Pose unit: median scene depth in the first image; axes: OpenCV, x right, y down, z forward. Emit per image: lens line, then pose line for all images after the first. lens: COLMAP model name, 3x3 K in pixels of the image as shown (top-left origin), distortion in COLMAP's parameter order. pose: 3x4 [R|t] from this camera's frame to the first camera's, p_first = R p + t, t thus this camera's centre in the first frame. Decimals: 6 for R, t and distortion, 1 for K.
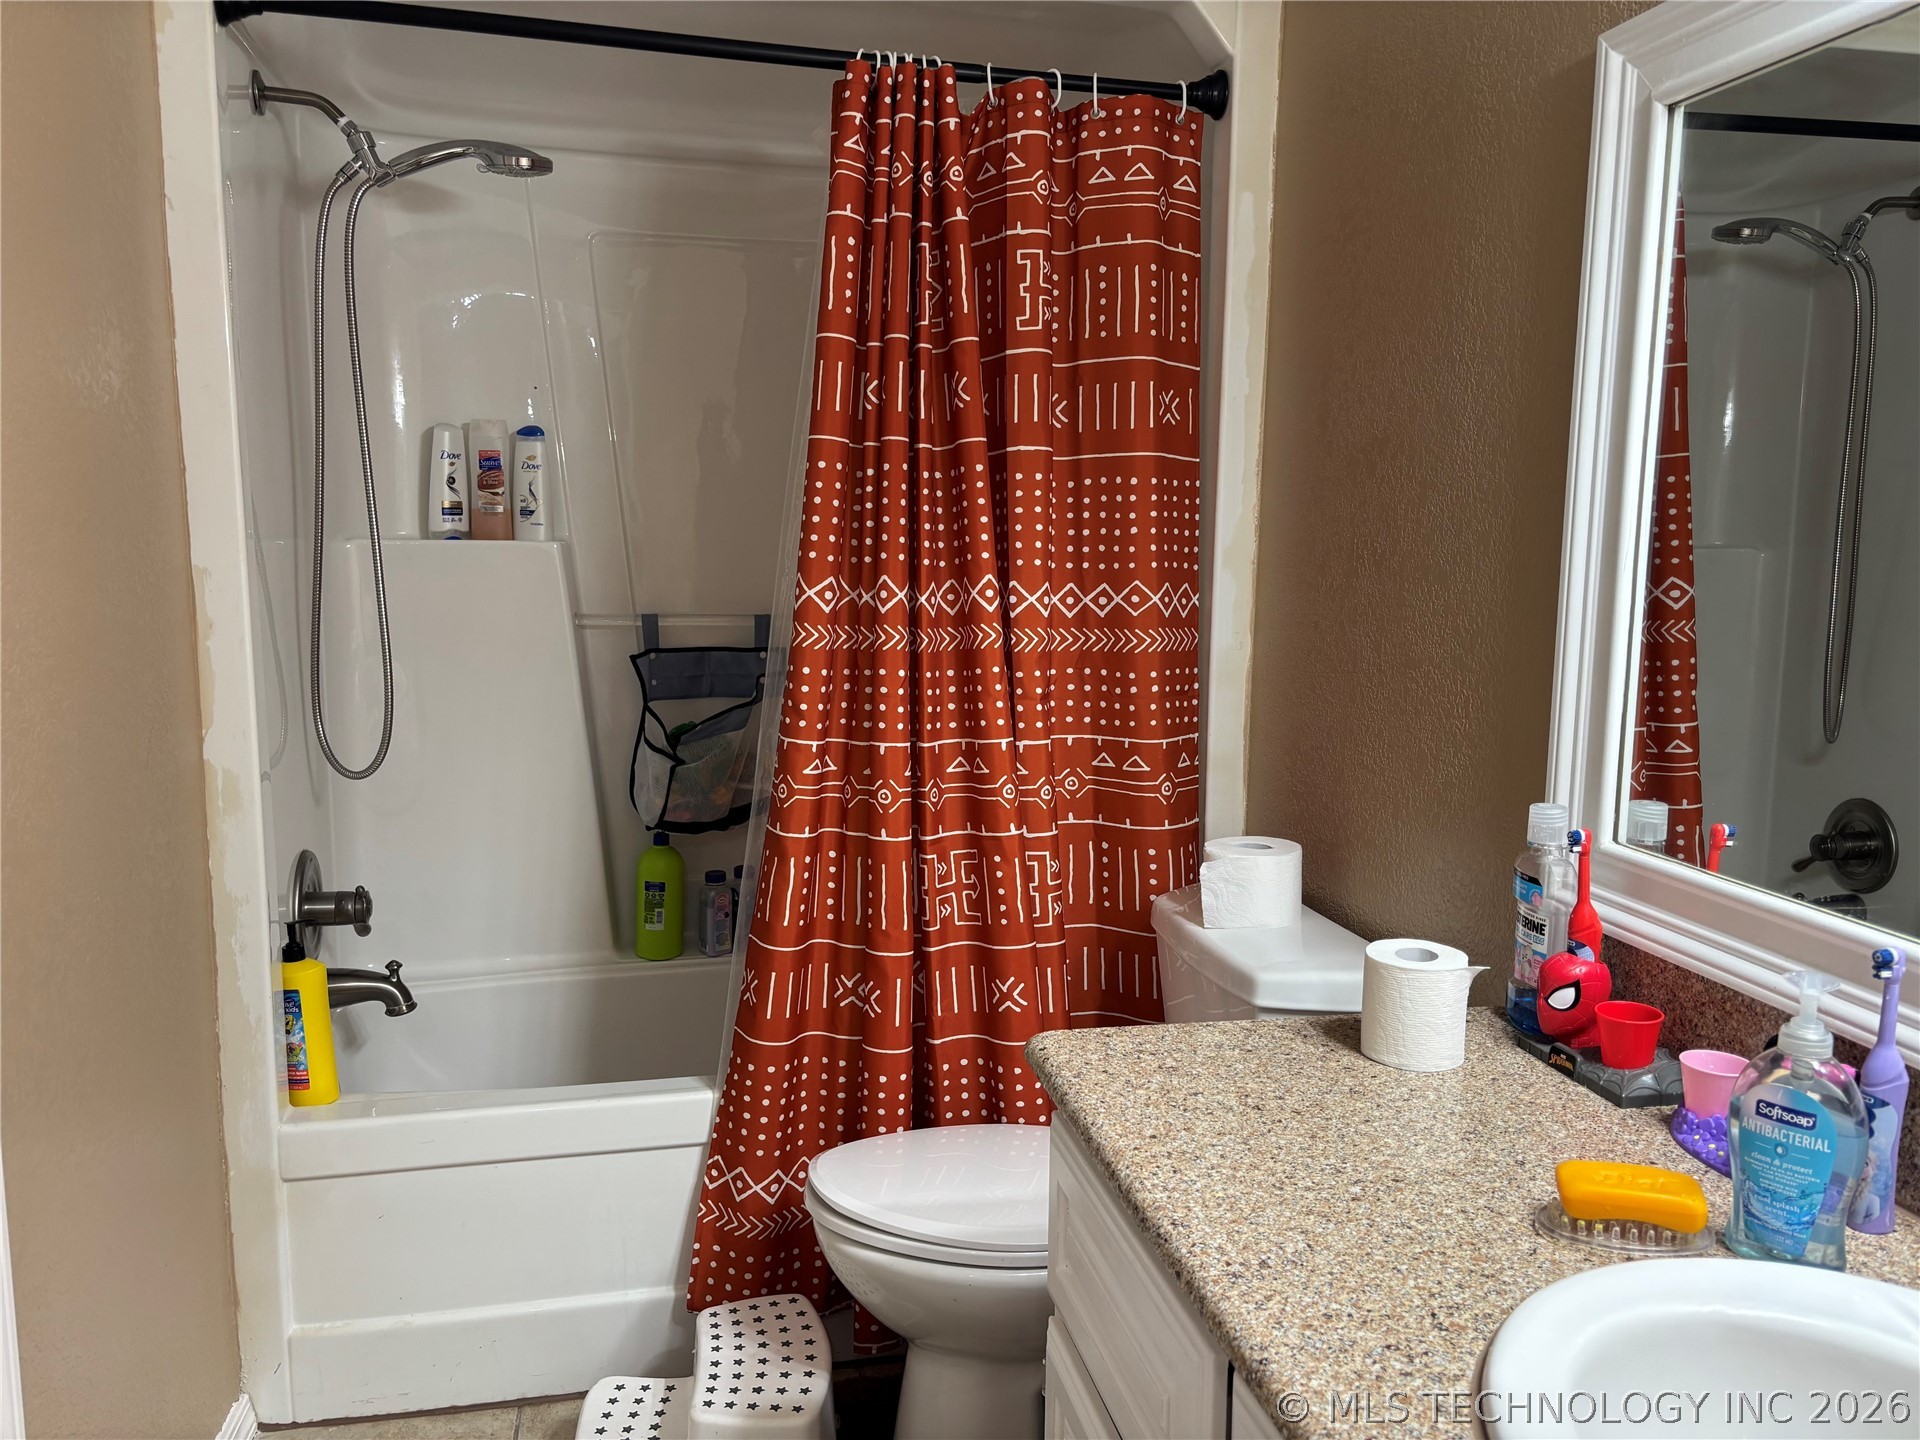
lens RADIAL K [[1451.3, 0, 956.7], [0, 1451.3, 731.3], [0, 0, 1]] dist [0.061573, -0.066753]
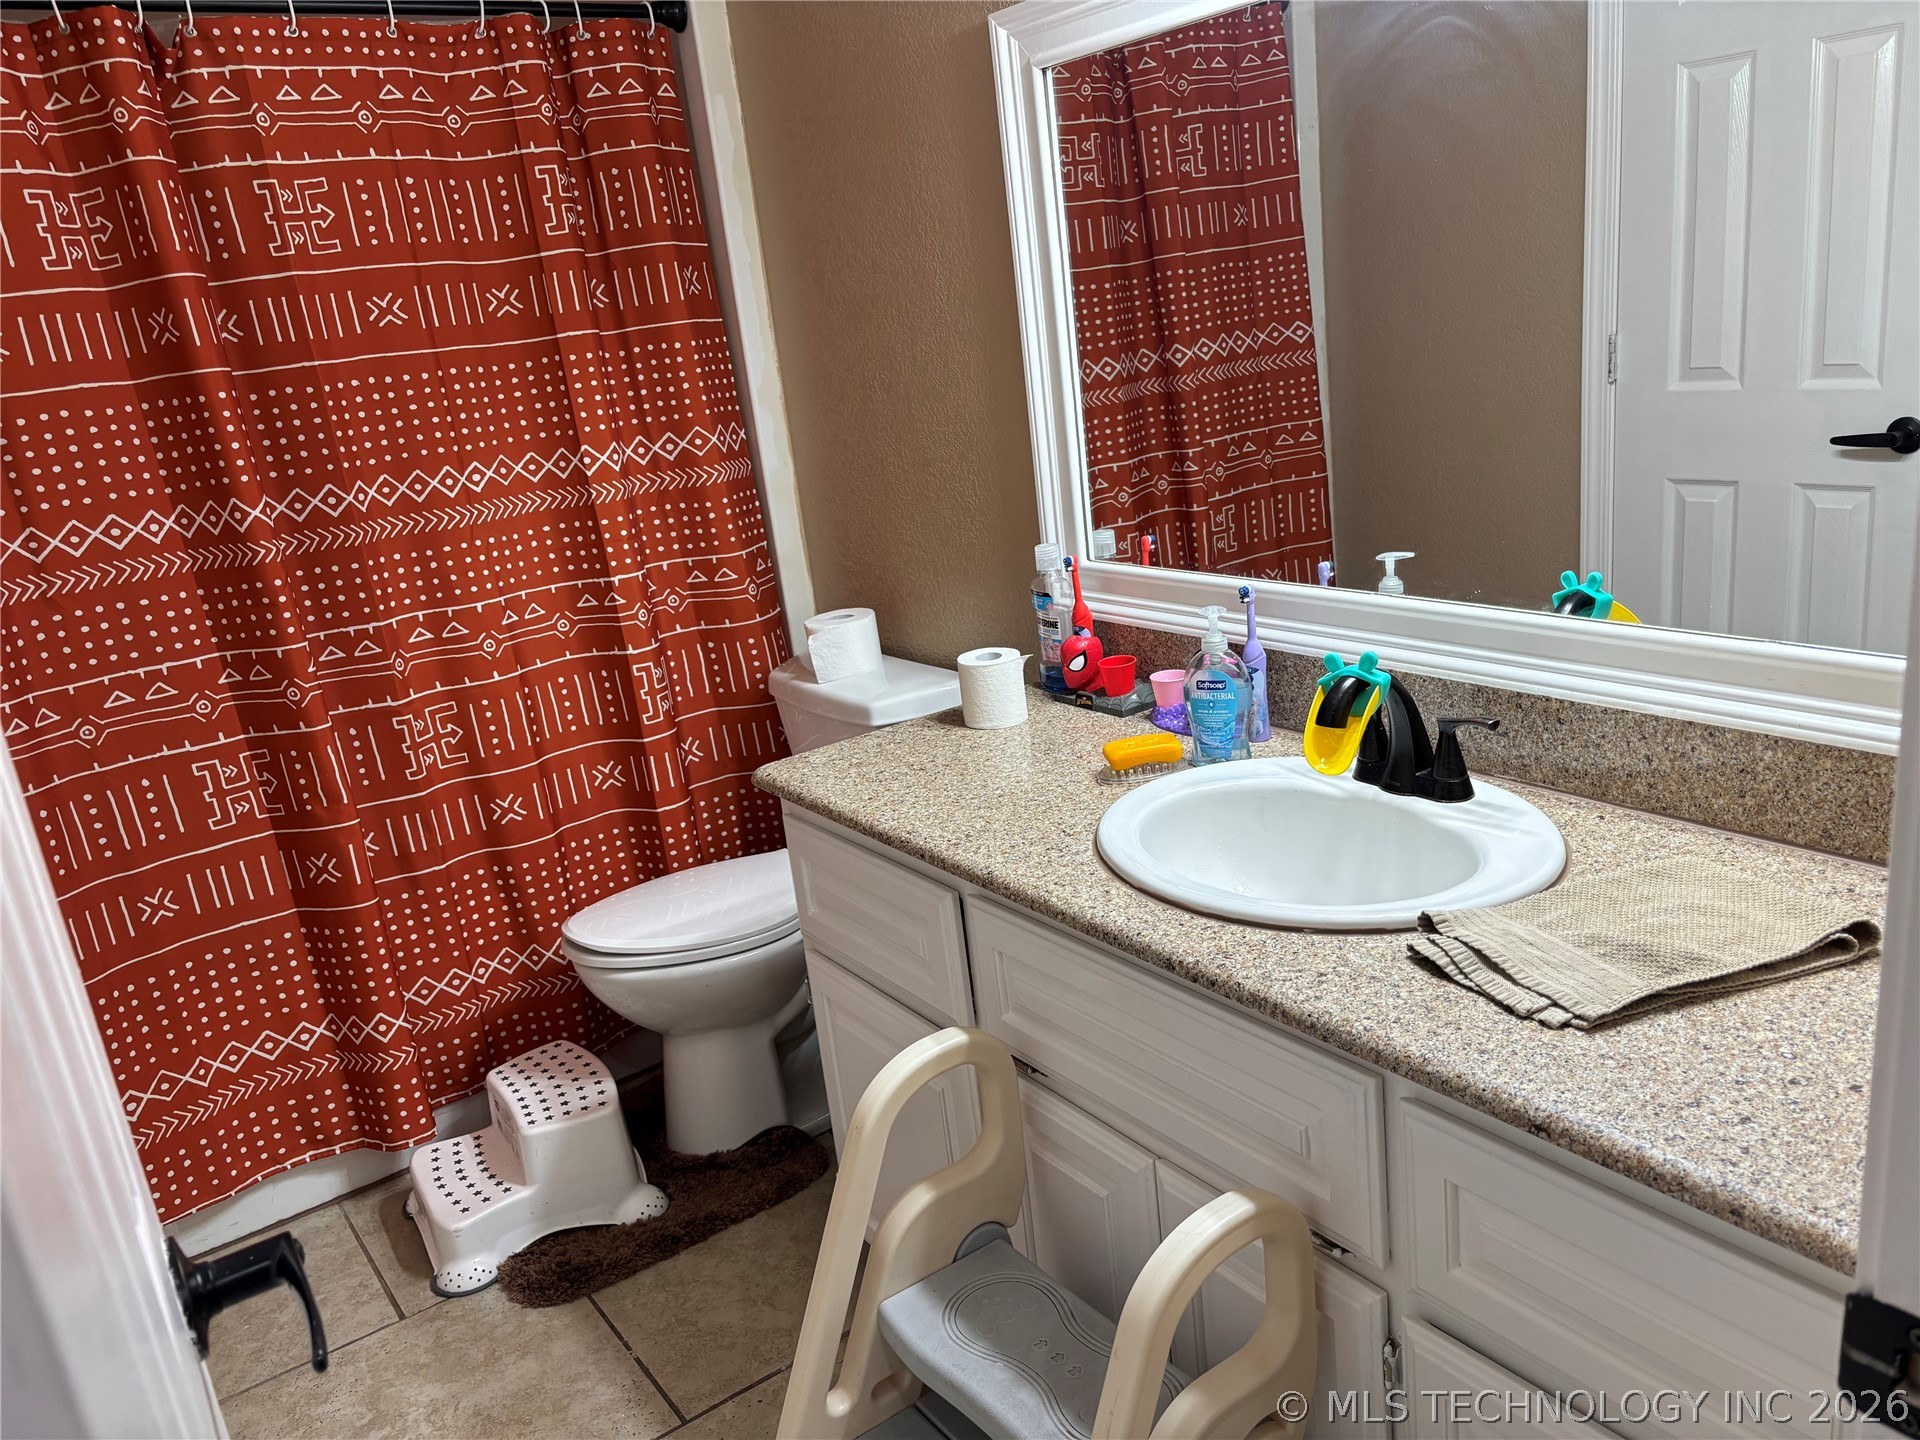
lens RADIAL K [[1451.3, 0, 942.6], [0, 1451.3, 718.2], [0, 0, 1]] dist [0.061573, -0.066753]
pose [[0.914909, -0.224263, 0.335630, -0.179649], [0.181159, 0.971150, 0.155080, -0.020498], [-0.360726, -0.081081, 0.929141, -0.282473]]
